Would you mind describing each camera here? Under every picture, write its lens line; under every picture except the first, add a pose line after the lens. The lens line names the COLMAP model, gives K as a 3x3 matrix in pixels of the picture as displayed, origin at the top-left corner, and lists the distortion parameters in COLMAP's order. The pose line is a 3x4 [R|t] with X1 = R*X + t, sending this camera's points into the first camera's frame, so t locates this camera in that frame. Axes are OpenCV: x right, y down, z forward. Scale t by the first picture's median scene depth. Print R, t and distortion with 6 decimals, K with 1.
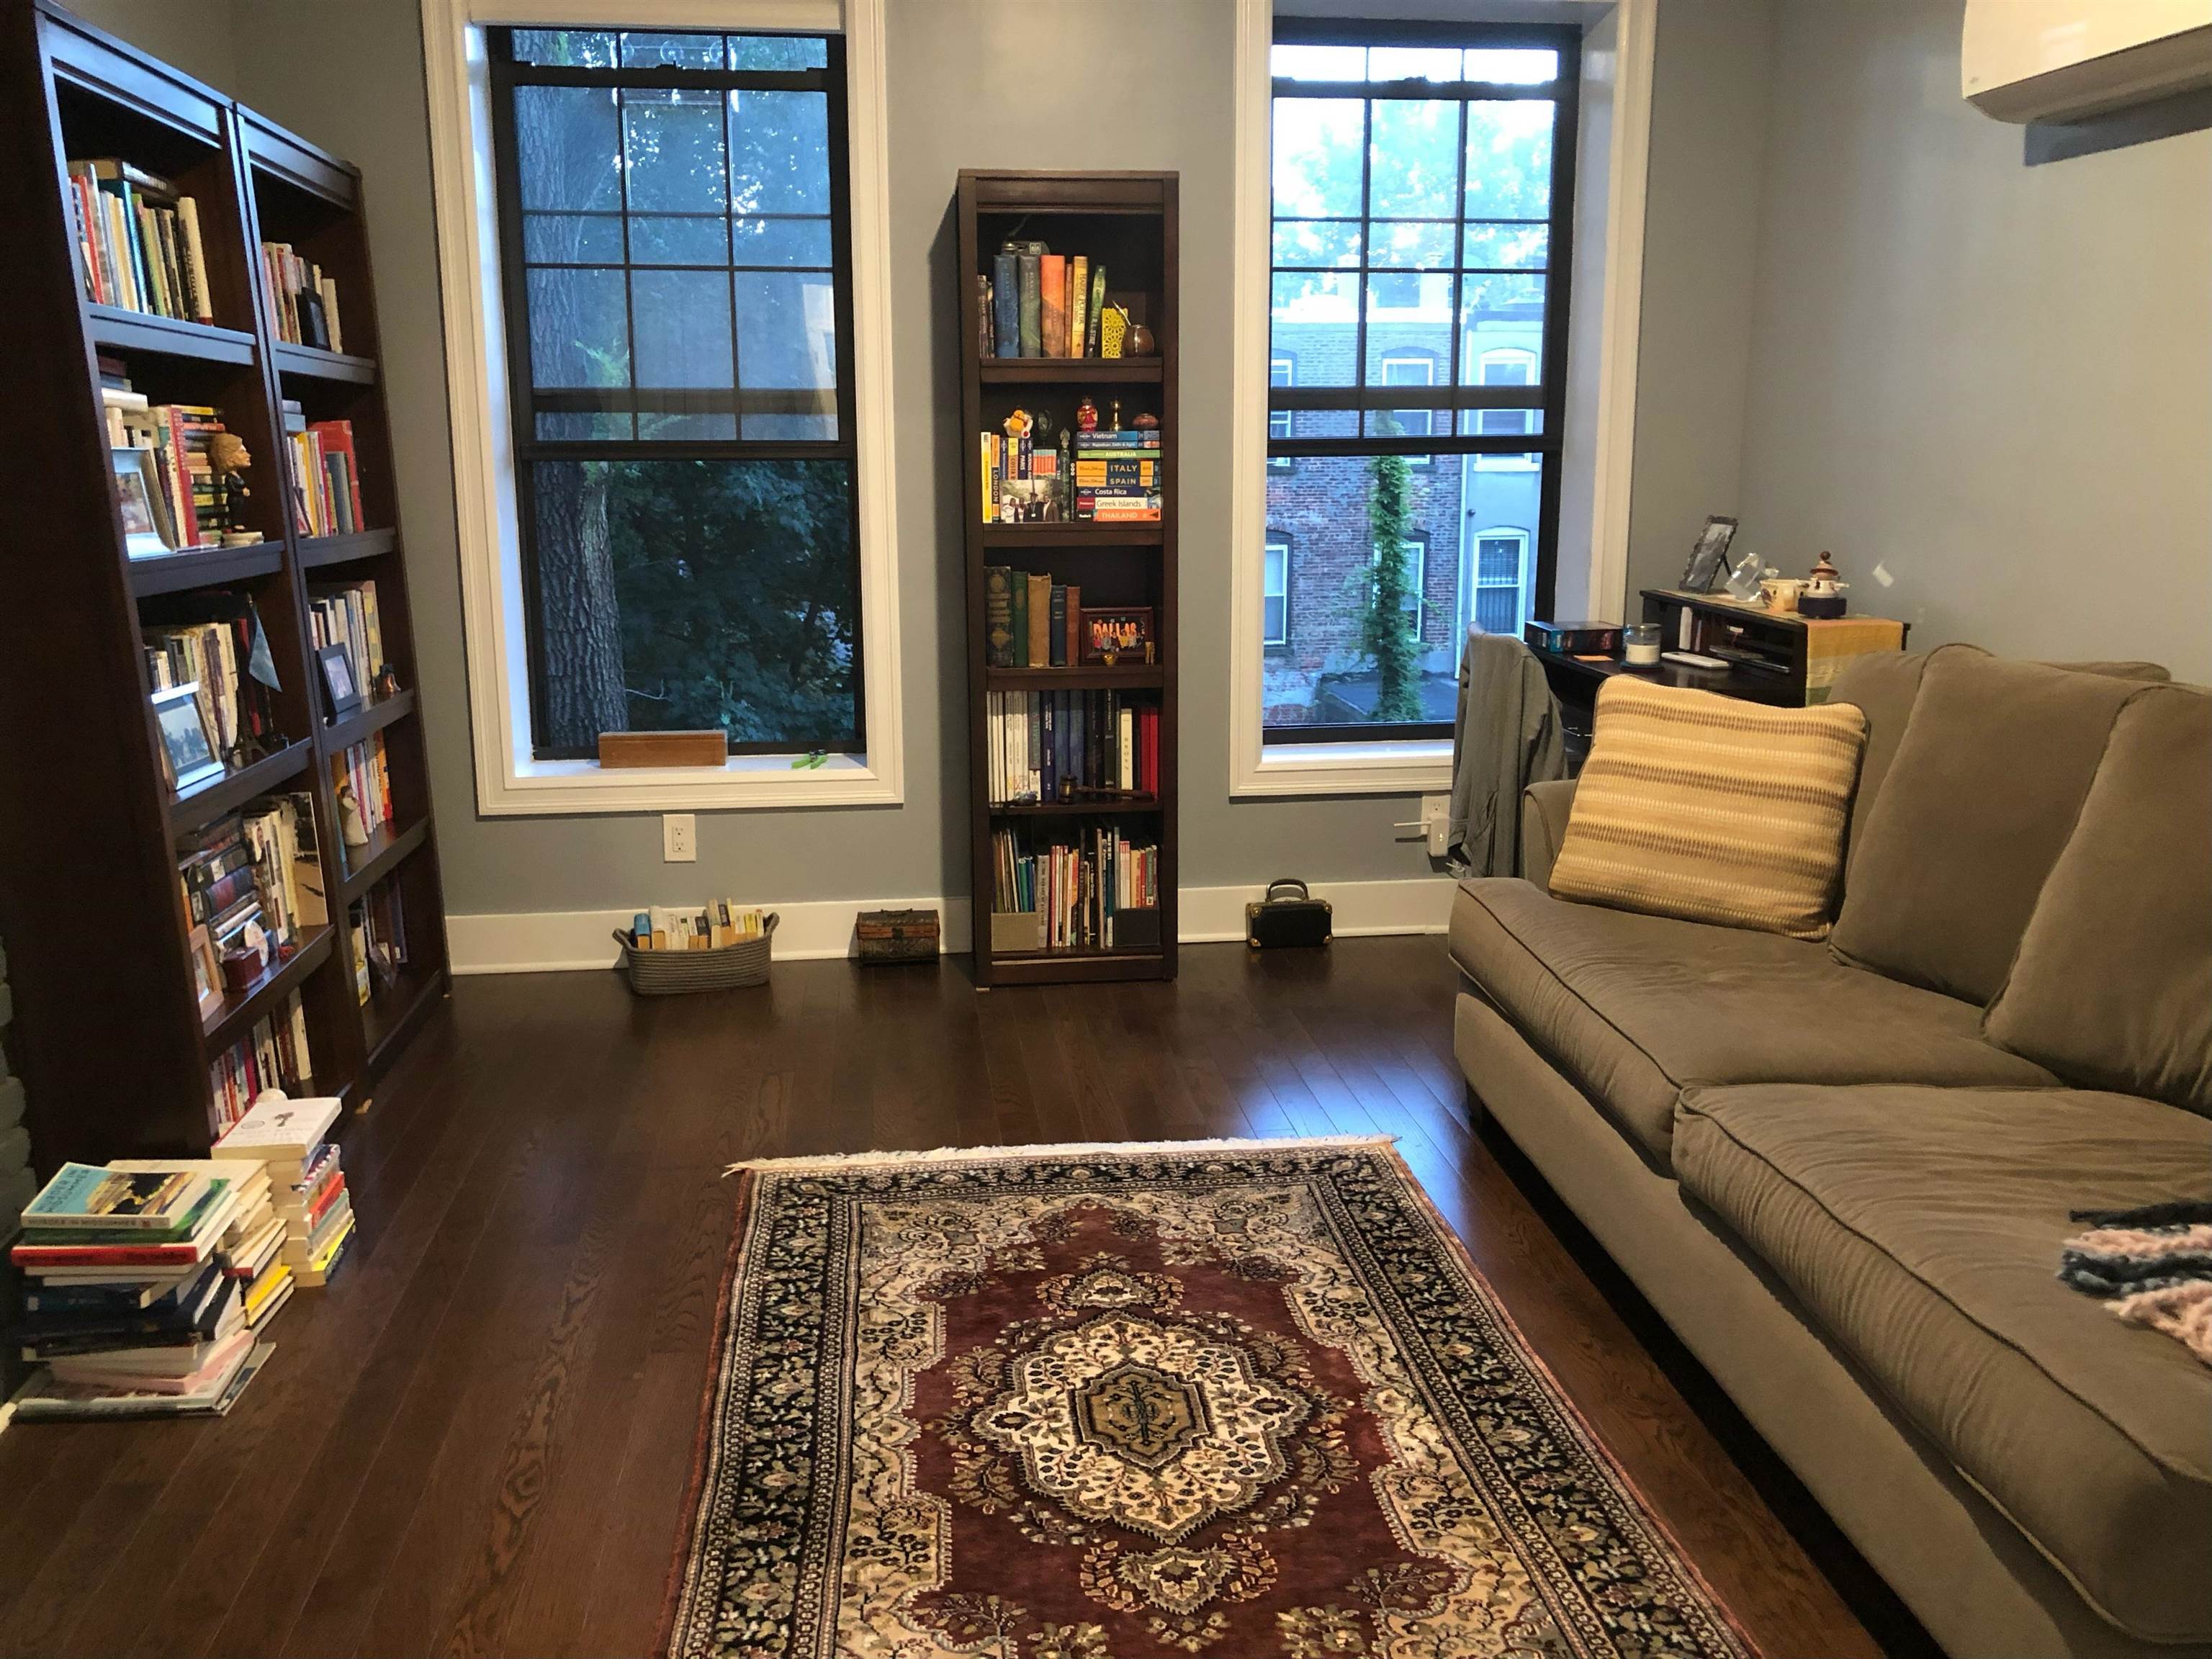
lens RADIAL K [[1806.4, 0, 1119.1], [0, 1806.4, 823.2], [0, 0, 1]] dist [0.012451, 0.001727]
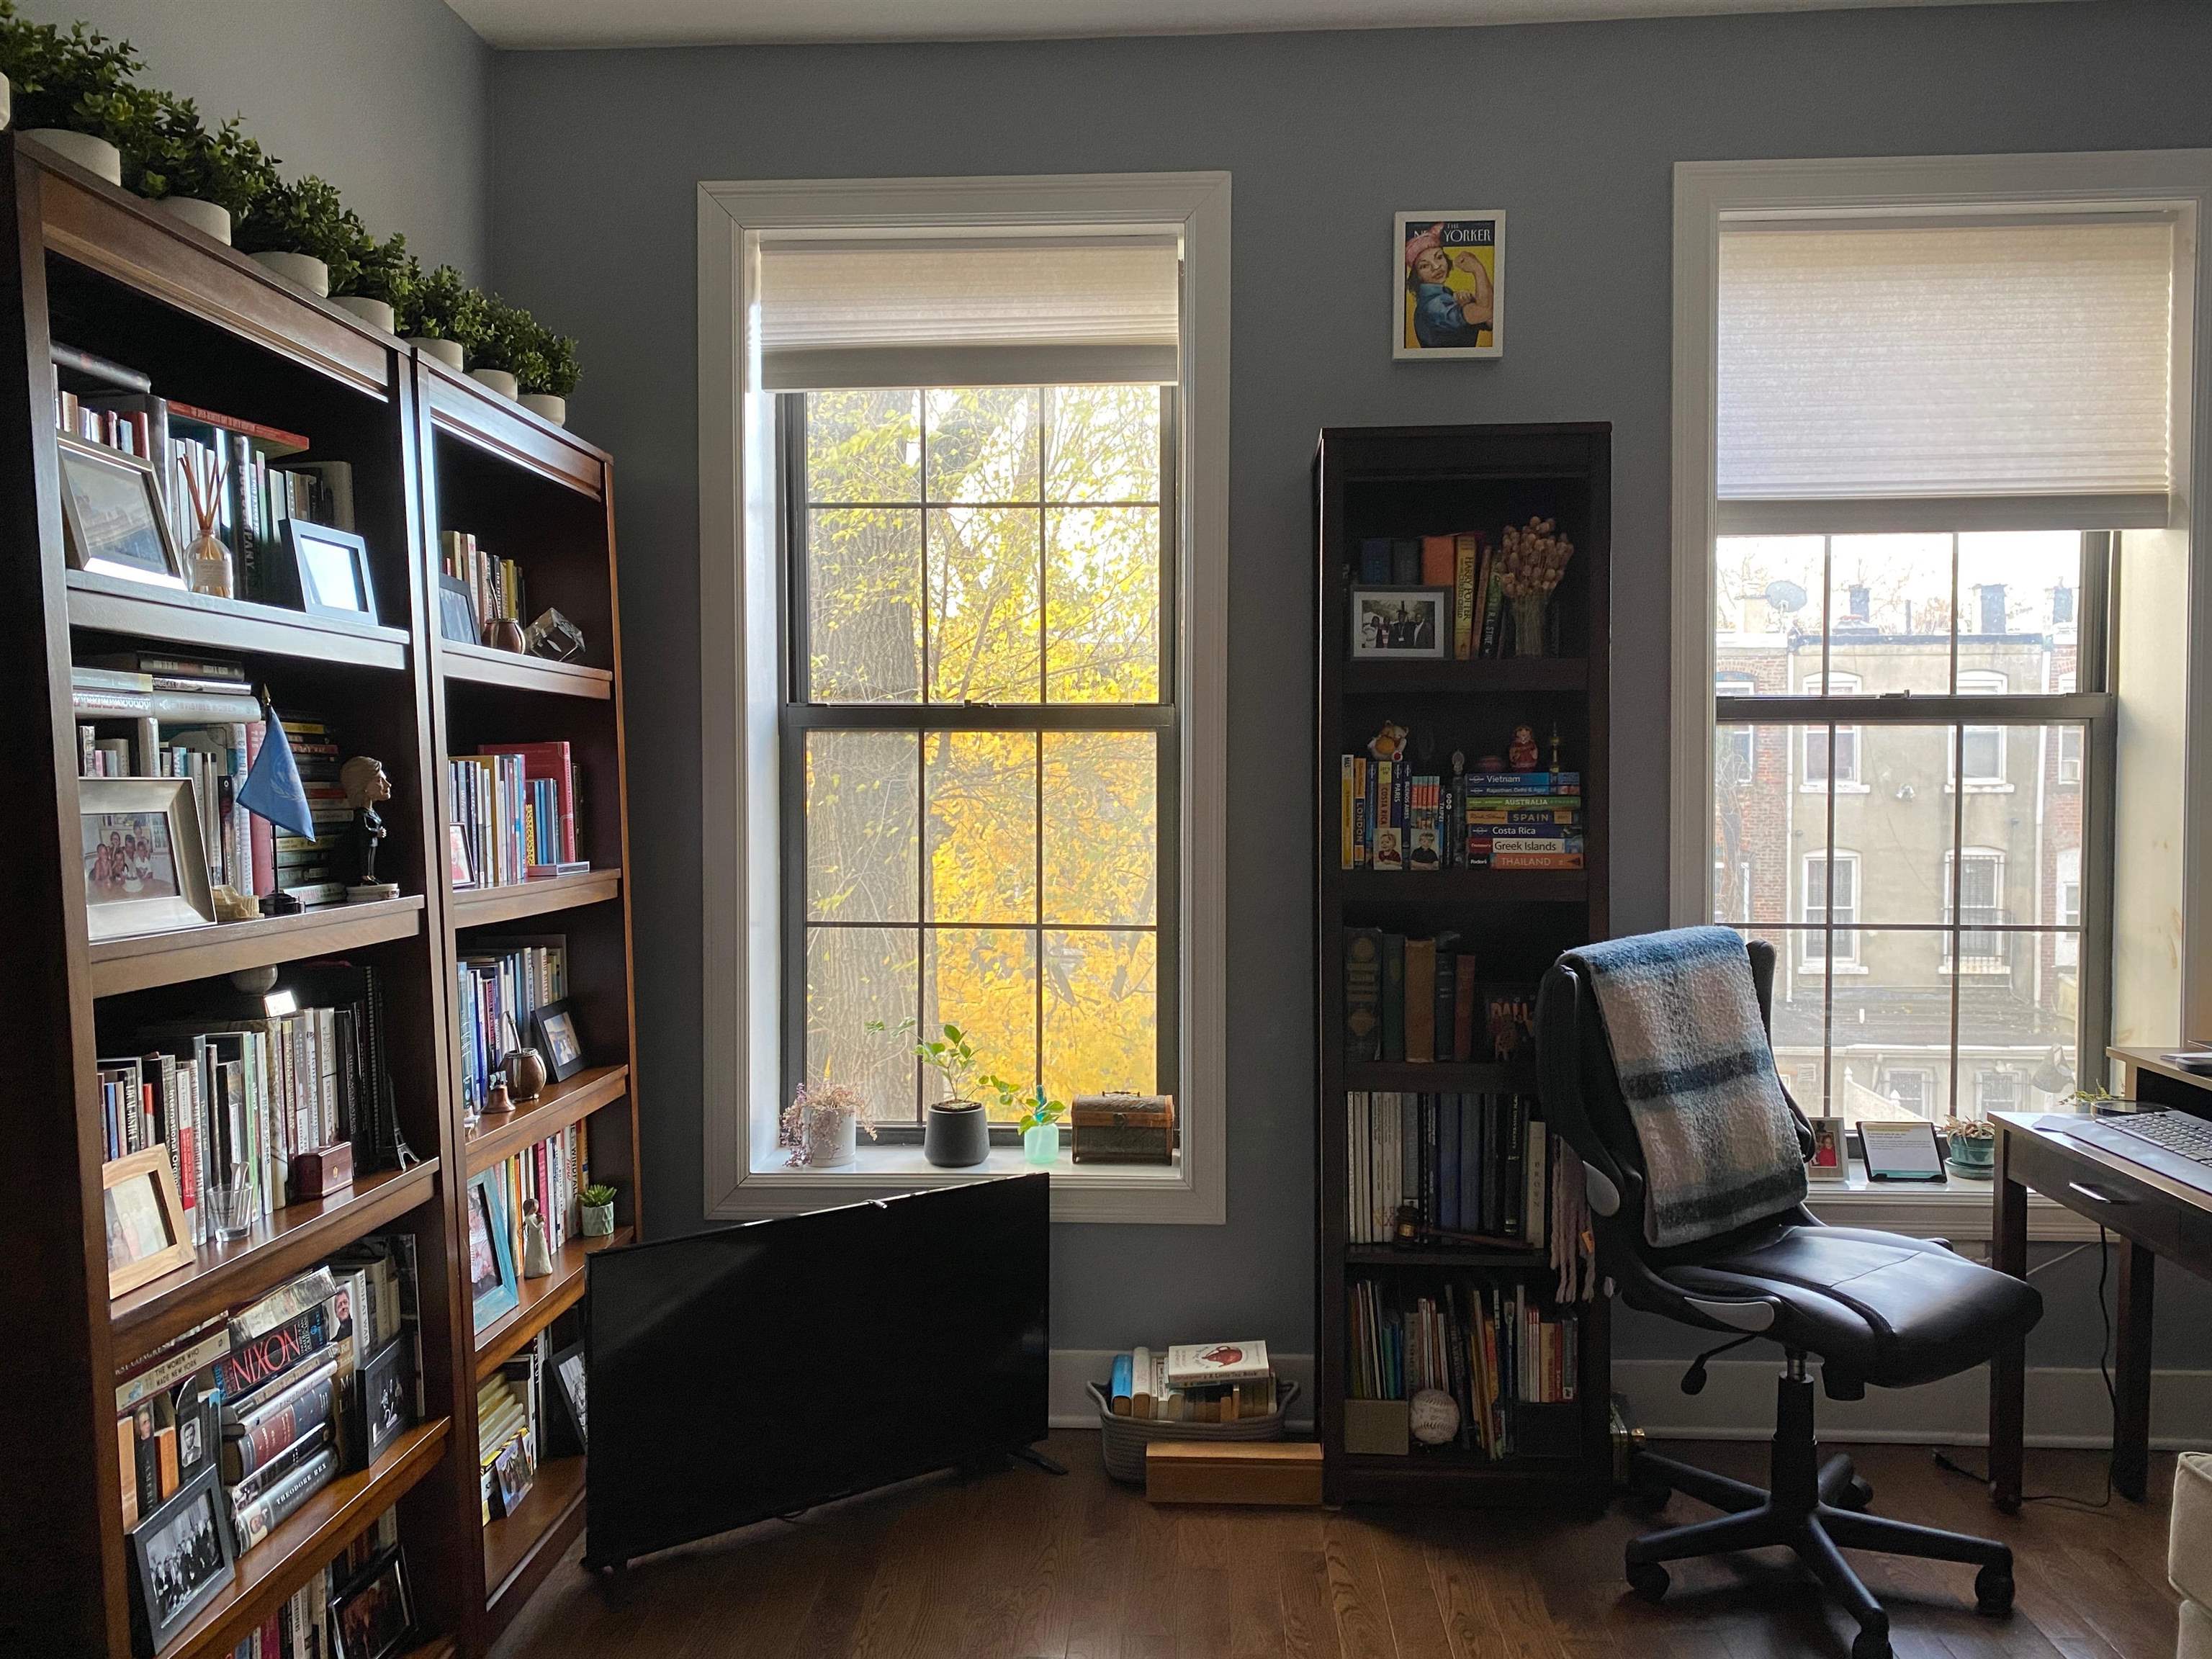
lens RADIAL K [[1695.9, 0, 1102.0], [0, 1695.9, 836.0], [0, 0, 1]] dist [-0.011710, -0.002201]
pose [[0.982095, 0.008144, -0.188210, -0.041037], [-0.038887, 0.986313, -0.160235, -0.062176], [0.184329, 0.164685, 0.968969, 0.288016]]
